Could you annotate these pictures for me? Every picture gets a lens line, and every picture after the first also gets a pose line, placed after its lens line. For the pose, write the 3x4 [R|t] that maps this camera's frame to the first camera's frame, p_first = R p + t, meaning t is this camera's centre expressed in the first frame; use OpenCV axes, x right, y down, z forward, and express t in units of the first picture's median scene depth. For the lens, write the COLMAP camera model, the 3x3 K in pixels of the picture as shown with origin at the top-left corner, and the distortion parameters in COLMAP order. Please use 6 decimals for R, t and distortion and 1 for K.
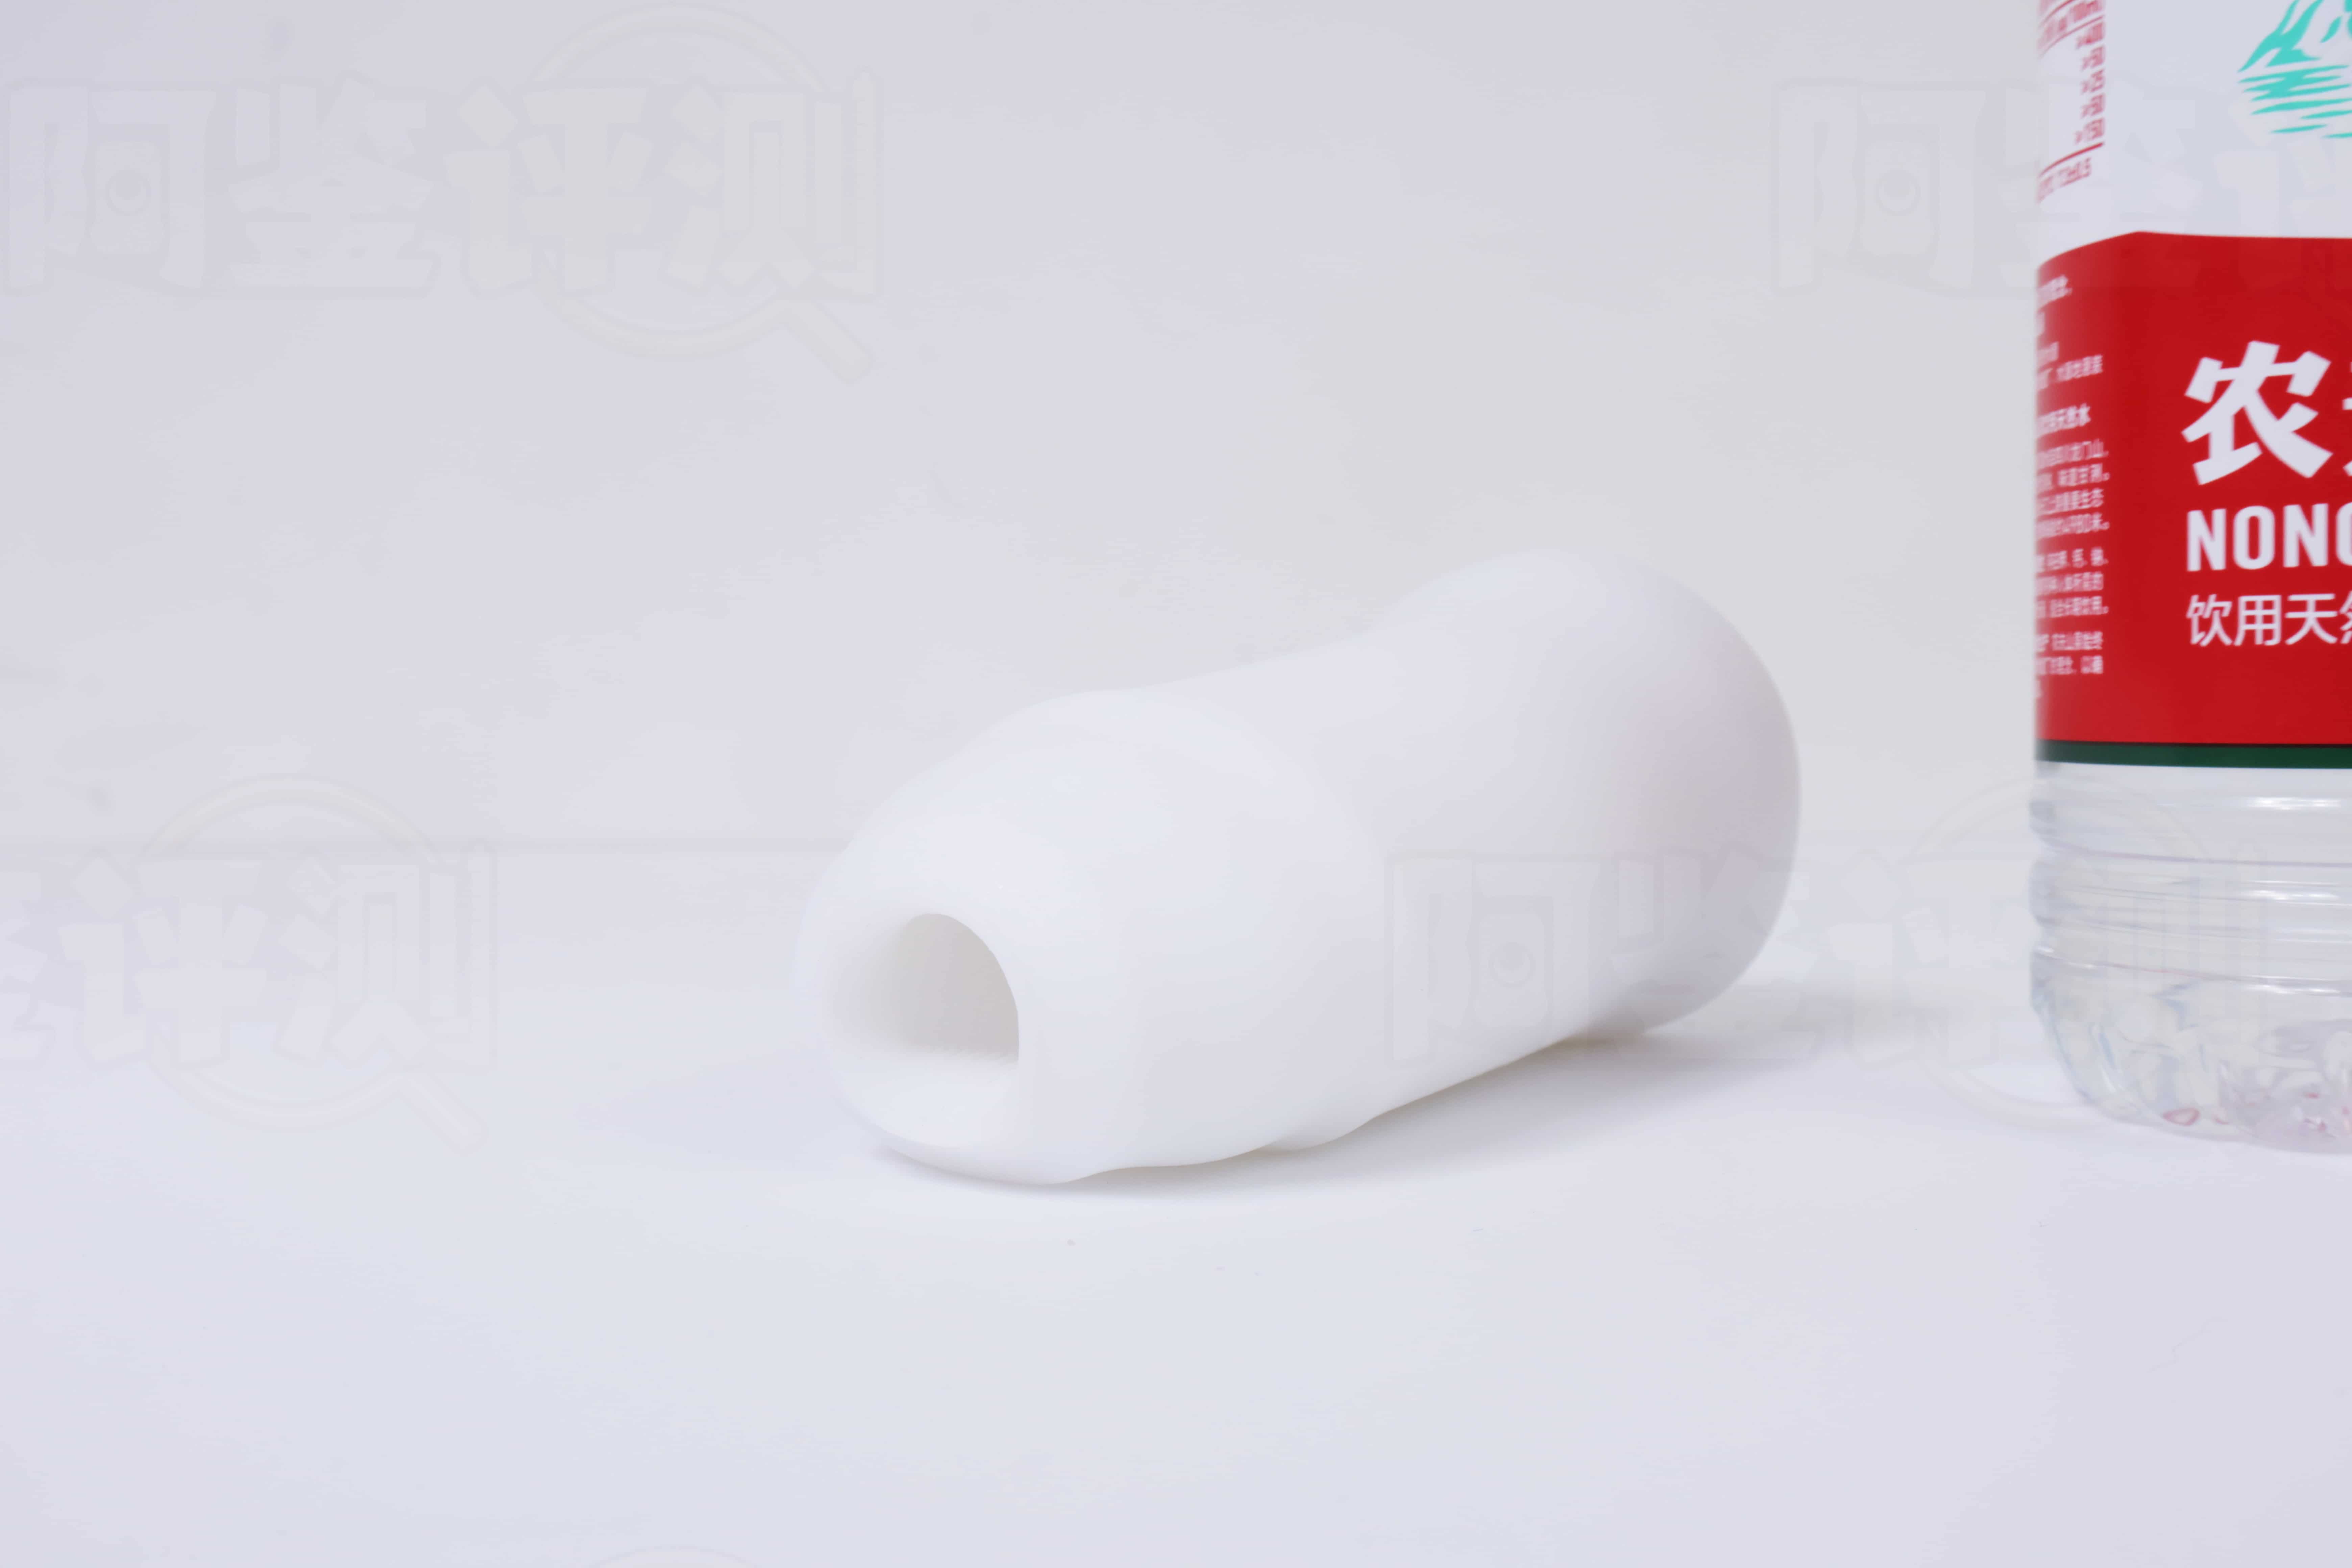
lens RADIAL K [[2406.0, 0, 1178.0], [0, 2406.0, 776.9], [0, 0, 1]] dist [-0.007041, 0.000000]
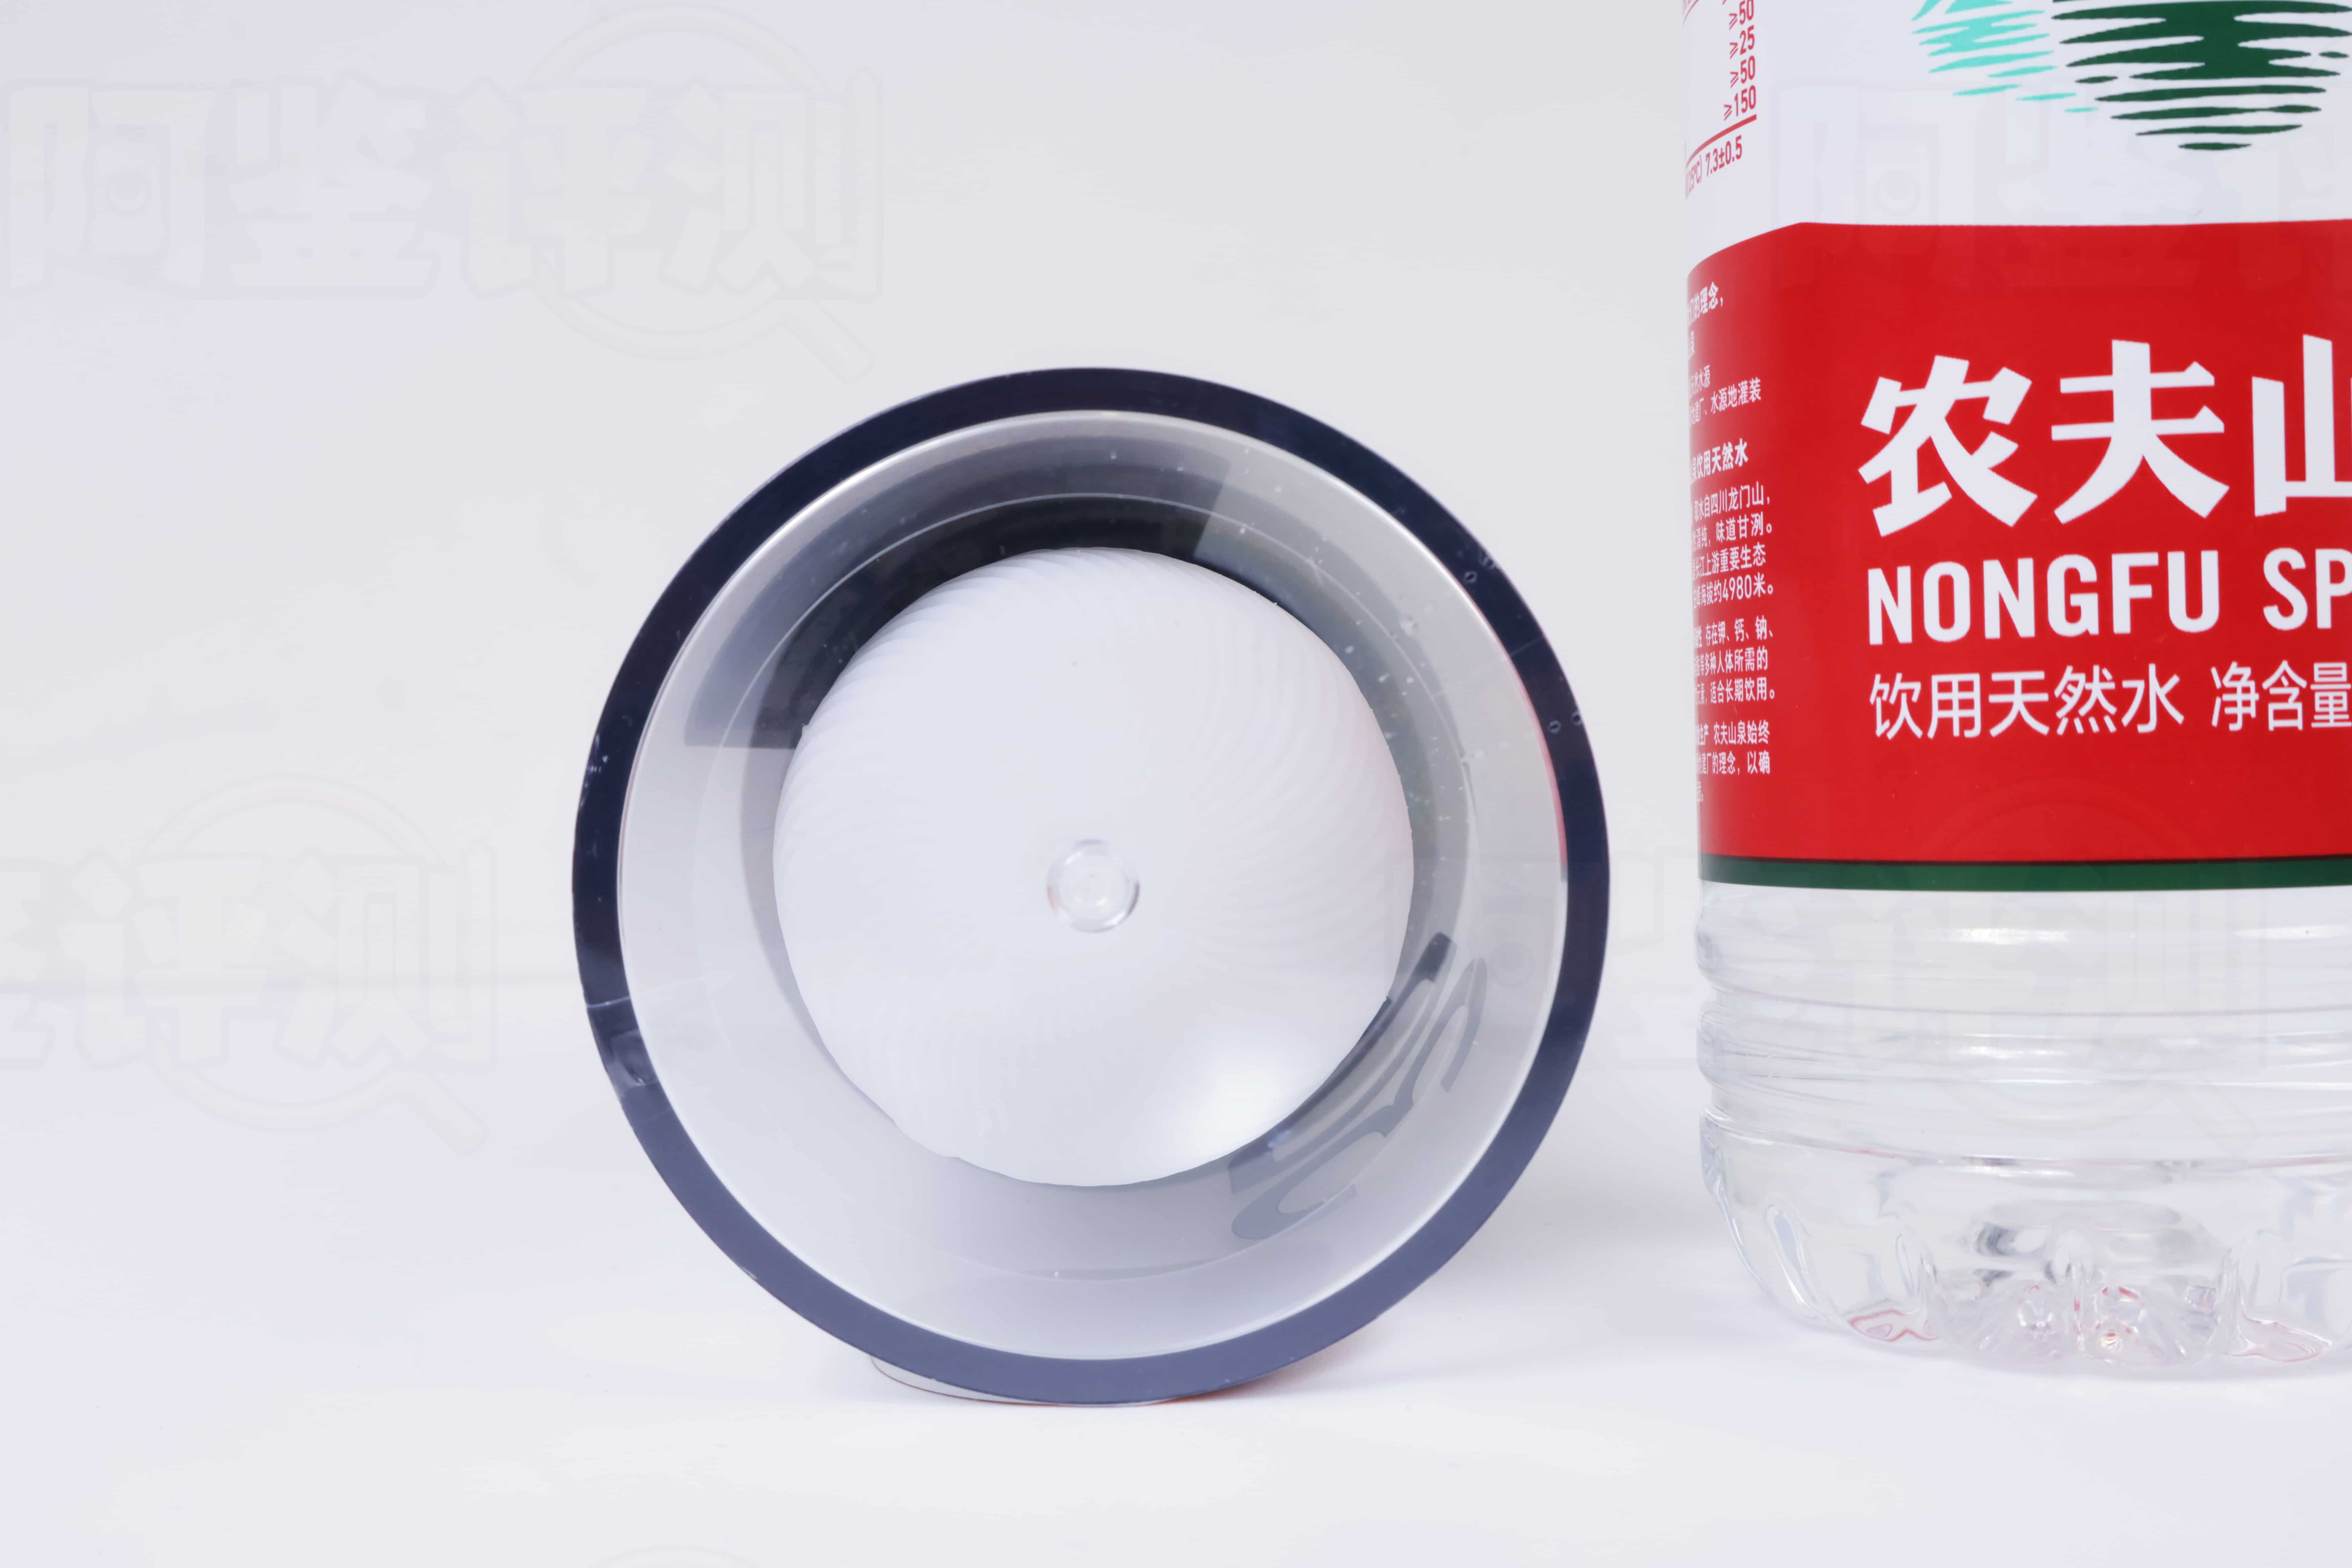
lens RADIAL K [[2451.2, 0, 1181.5], [0, 2451.2, 781.6], [0, 0, 1]] dist [0.003815, 0.000000]
pose [[0.994656, -0.013087, 0.102407, 0.110725], [0.016647, 0.999284, -0.033978, -0.016546], [-0.101889, 0.035501, 0.994162, 0.218383]]
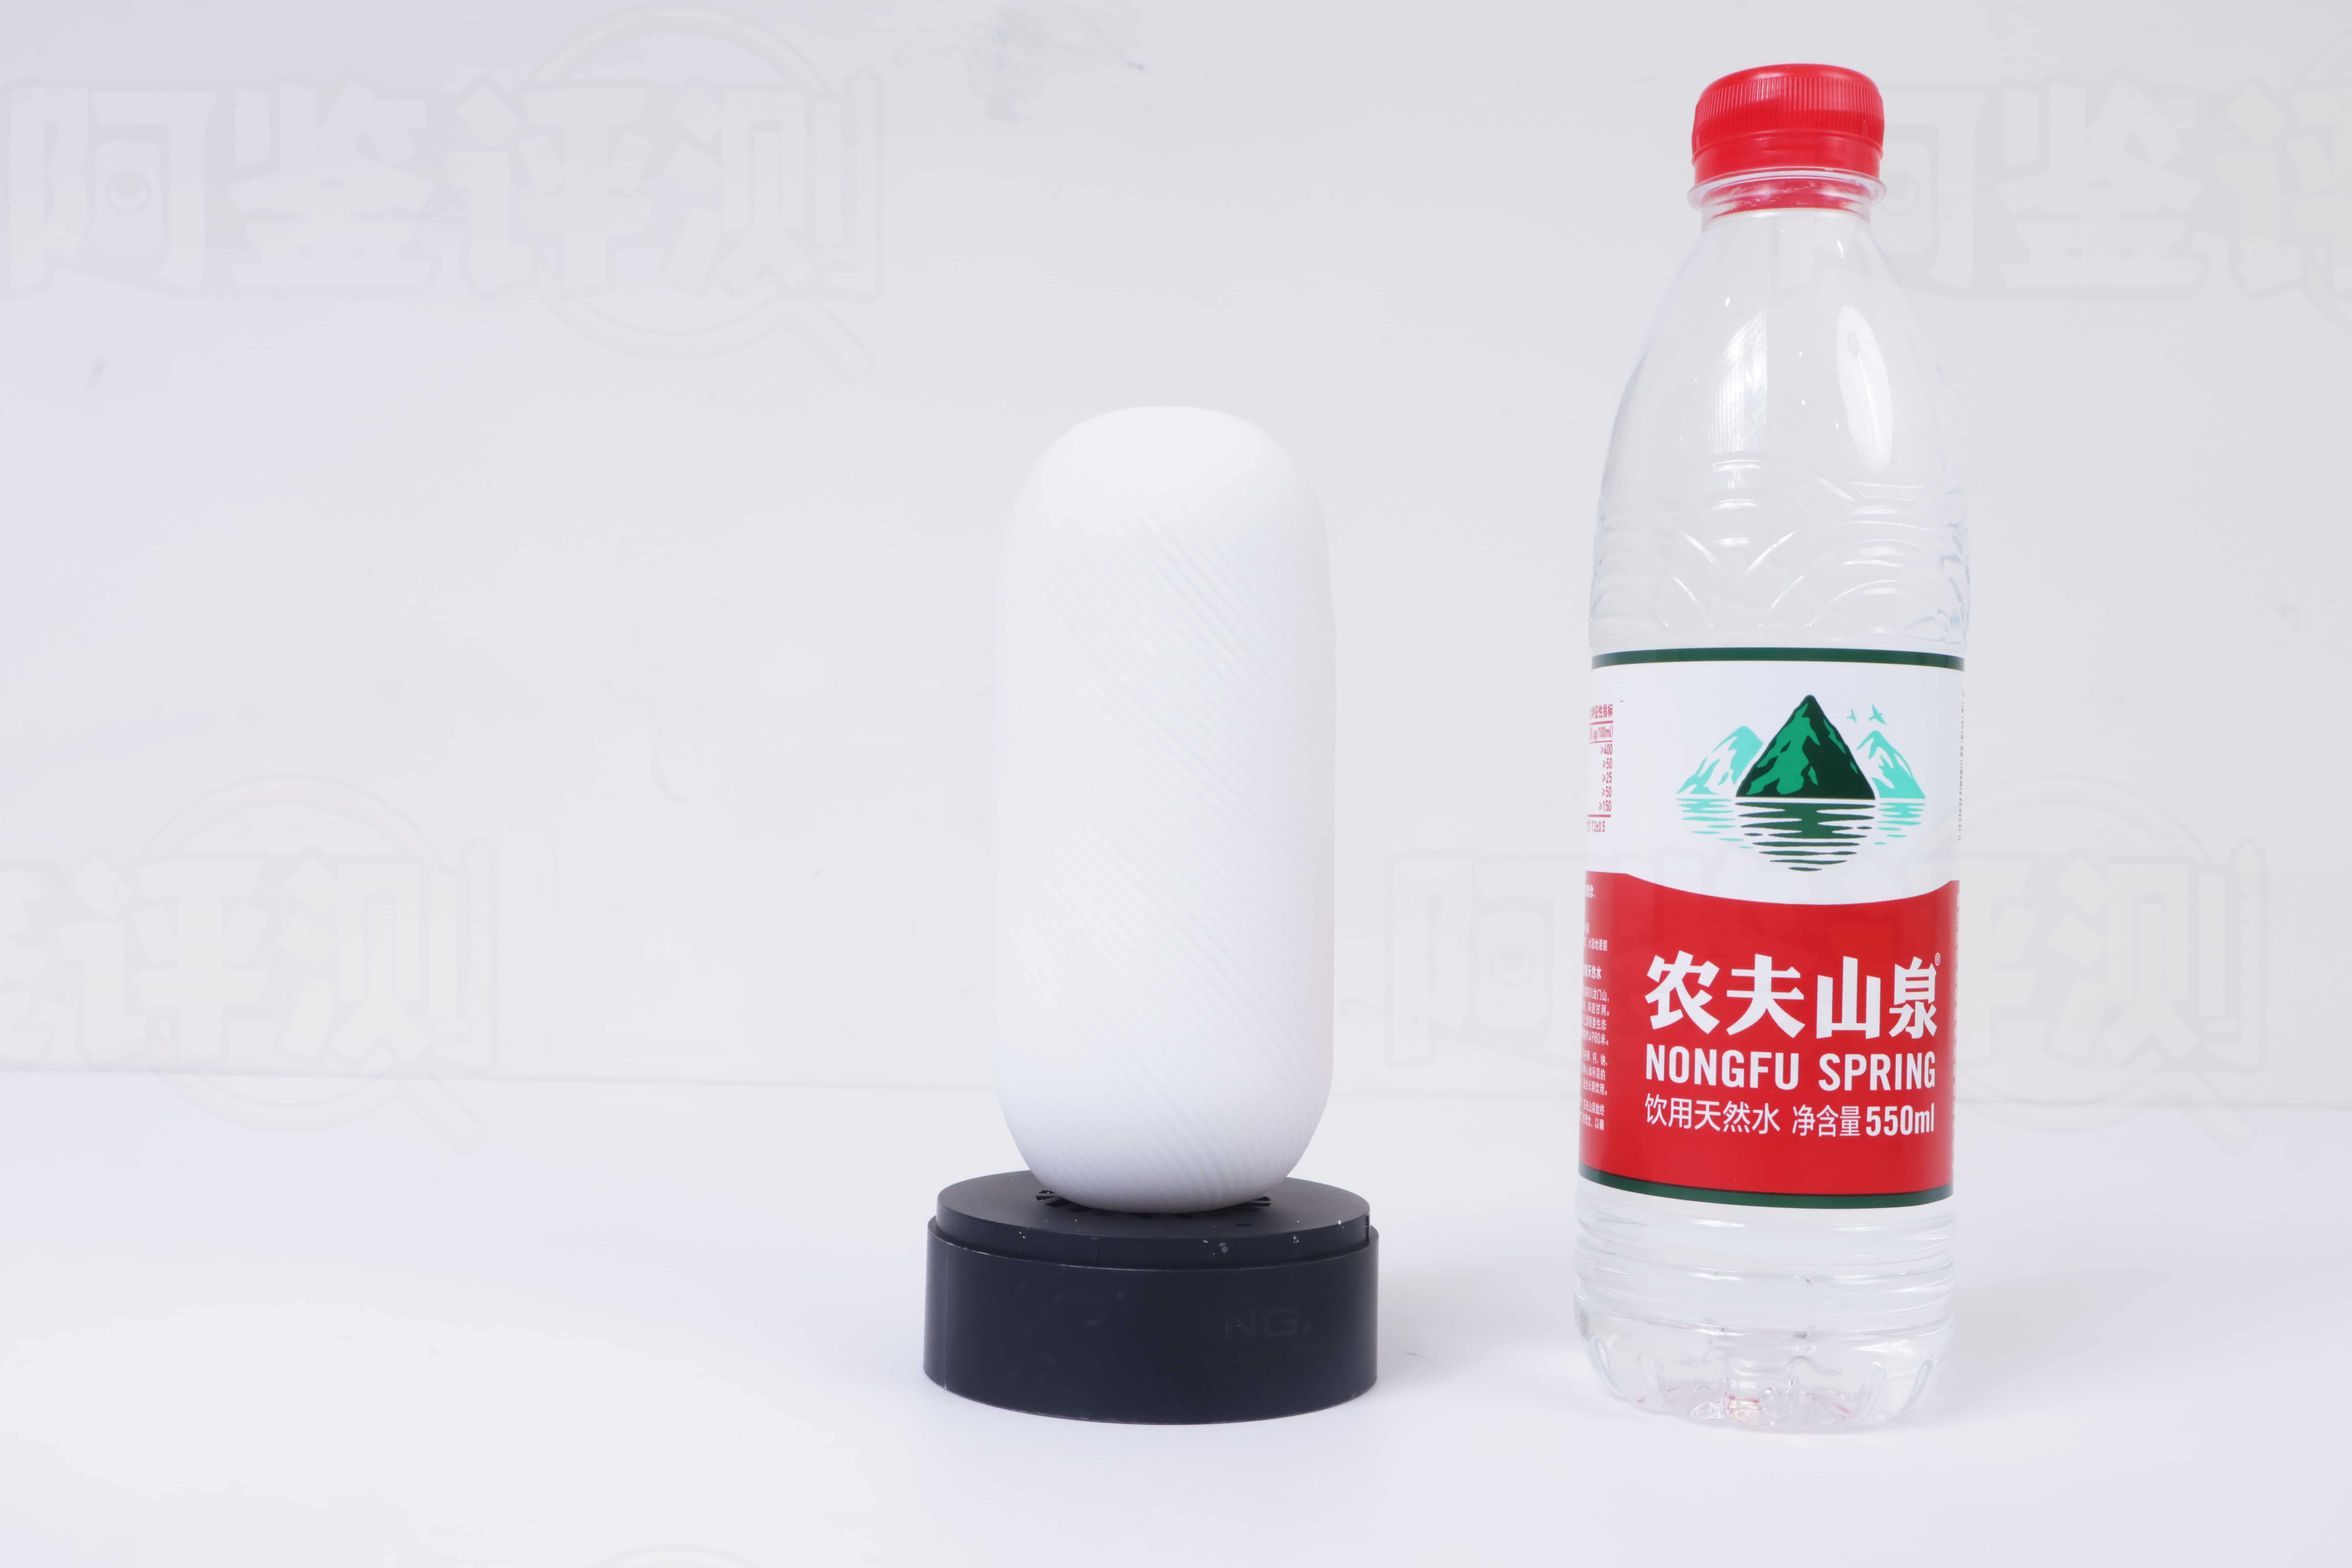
lens RADIAL K [[2451.2, 0, 1167.3], [0, 2451.2, 811.9], [0, 0, 1]] dist [0.003815, 0.000000]
pose [[0.998910, 0.032371, 0.033639, 0.017643], [-0.031080, 0.998786, -0.038226, -0.198818], [-0.034835, 0.037139, 0.998703, -0.733061]]
